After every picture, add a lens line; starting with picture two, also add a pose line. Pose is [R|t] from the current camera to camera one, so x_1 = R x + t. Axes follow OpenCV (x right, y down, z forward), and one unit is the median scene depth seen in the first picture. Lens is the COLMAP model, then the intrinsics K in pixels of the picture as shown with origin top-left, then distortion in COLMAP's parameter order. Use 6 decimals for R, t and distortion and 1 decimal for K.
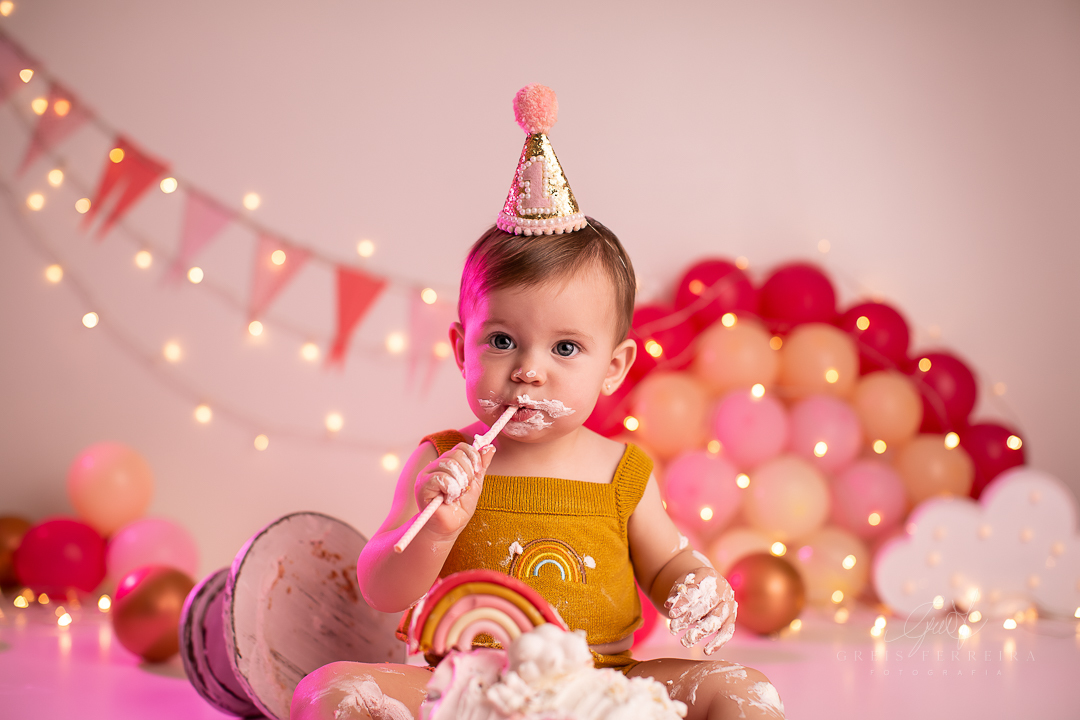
lens RADIAL K [[1625.8, 0, 550.5], [0, 1625.8, 366.4], [0, 0, 1]] dist [-0.029836, -0.008316]
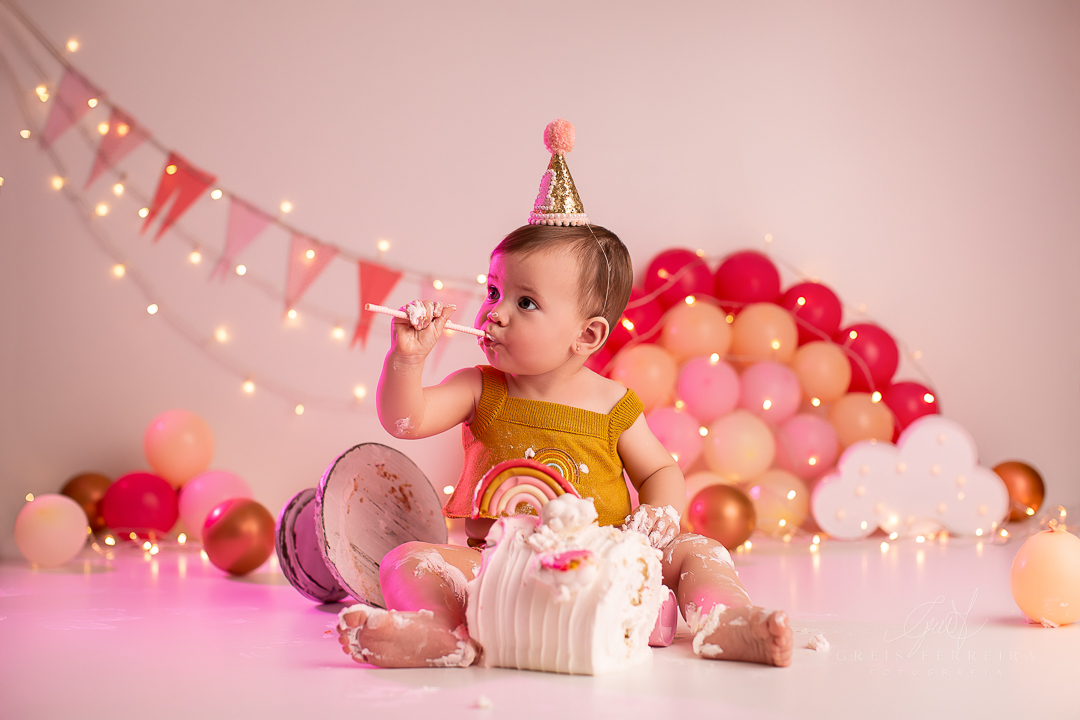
lens RADIAL K [[1591.4, 0, 540.0], [0, 1591.4, 360.0], [0, 0, 1]] dist [-0.030366, 0.009501]
pose [[0.999785, -0.016072, 0.013094, -0.018052], [0.016094, 0.999869, -0.001559, 0.016384], [-0.013067, 0.001769, 0.999913, -0.181781]]
